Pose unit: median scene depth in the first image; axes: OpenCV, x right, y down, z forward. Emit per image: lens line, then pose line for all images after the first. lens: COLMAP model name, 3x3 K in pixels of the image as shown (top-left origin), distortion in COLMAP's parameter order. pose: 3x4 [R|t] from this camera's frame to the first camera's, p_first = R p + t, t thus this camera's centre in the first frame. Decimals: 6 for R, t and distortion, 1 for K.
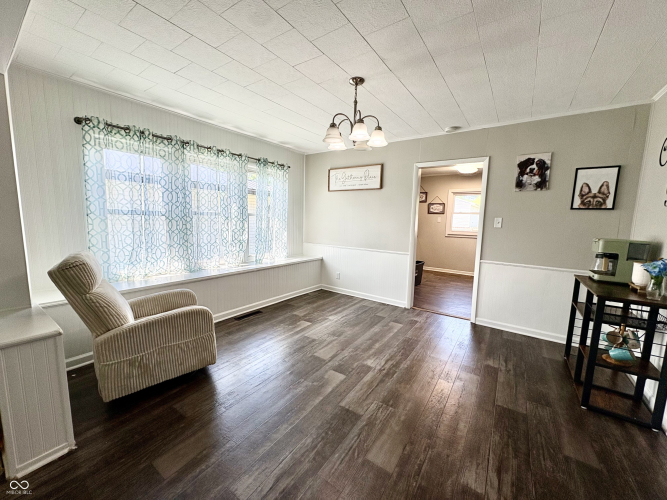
lens RADIAL K [[265.2, 0, 333.1], [0, 265.2, 249.7], [0, 0, 1]] dist [-0.000678, 0.000302]
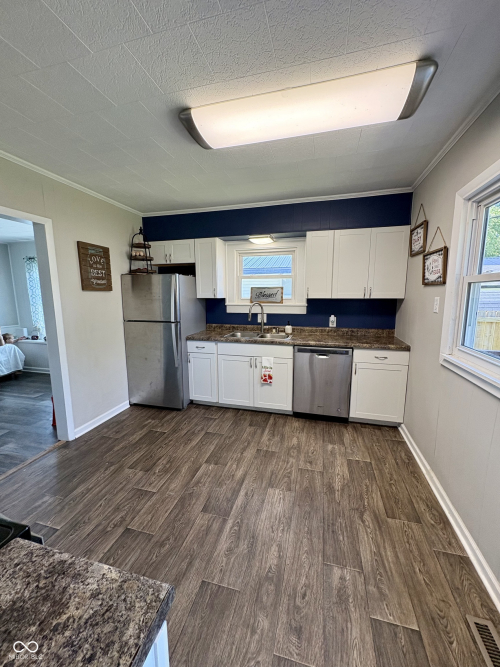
lens RADIAL K [[265.2, 0, 248.0], [0, 265.2, 334.0], [0, 0, 1]] dist [-0.000678, 0.000302]
pose [[0.339246, 0.114496, -0.933704, 1.351496], [-0.099231, 0.991383, 0.085515, -0.191127], [0.935449, 0.063642, 0.347684, 1.557177]]
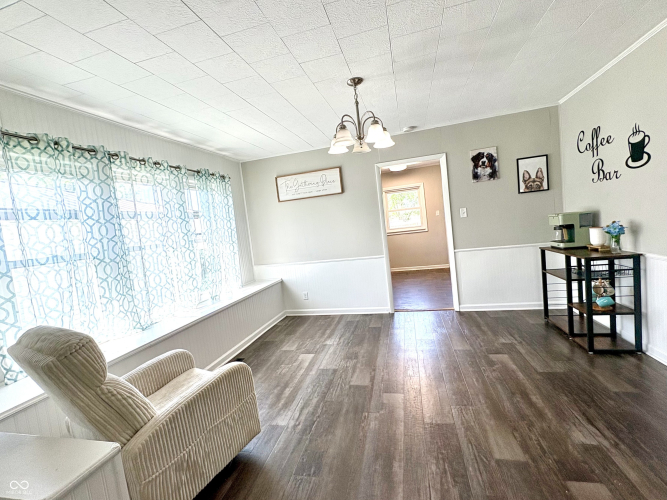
lens RADIAL K [[301.2, 0, 331.3], [0, 301.2, 248.1], [0, 0, 1]] dist [-0.000547, 0.000821]
pose [[0.926581, -0.157319, 0.341612, -0.332667], [0.176136, 0.984059, -0.024569, -0.026692], [-0.332302, 0.082935, 0.939520, 0.046106]]
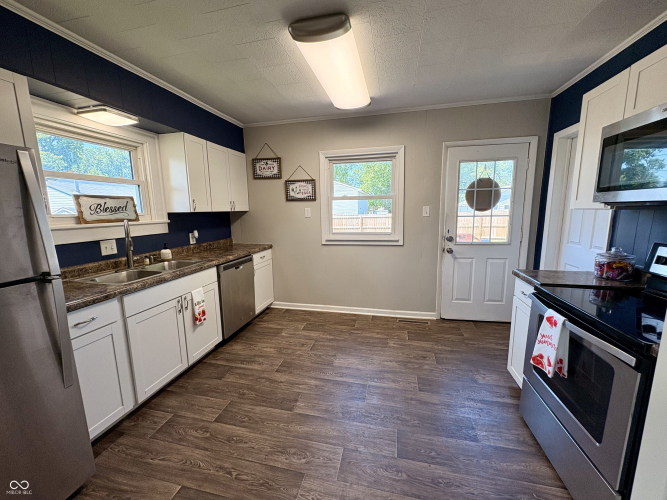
lens RADIAL K [[265.2, 0, 336.0], [0, 265.2, 250.2], [0, 0, 1]] dist [-0.000678, 0.000302]
pose [[0.923675, -0.100240, 0.369833, 0.568758], [0.085521, 0.994760, 0.056028, -0.146819], [-0.373511, -0.020123, 0.927407, 1.138634]]
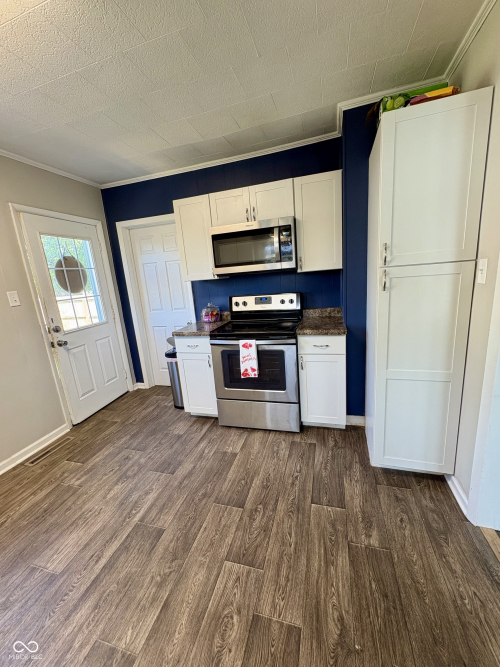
lens RADIAL K [[265.2, 0, 248.2], [0, 265.2, 334.6], [0, 0, 1]] dist [-0.000678, 0.000302]
pose [[-0.319855, -0.212253, 0.923386, 0.400785], [0.183604, 0.942225, 0.280182, -0.200229], [-0.929507, 0.259155, -0.262405, 1.577892]]
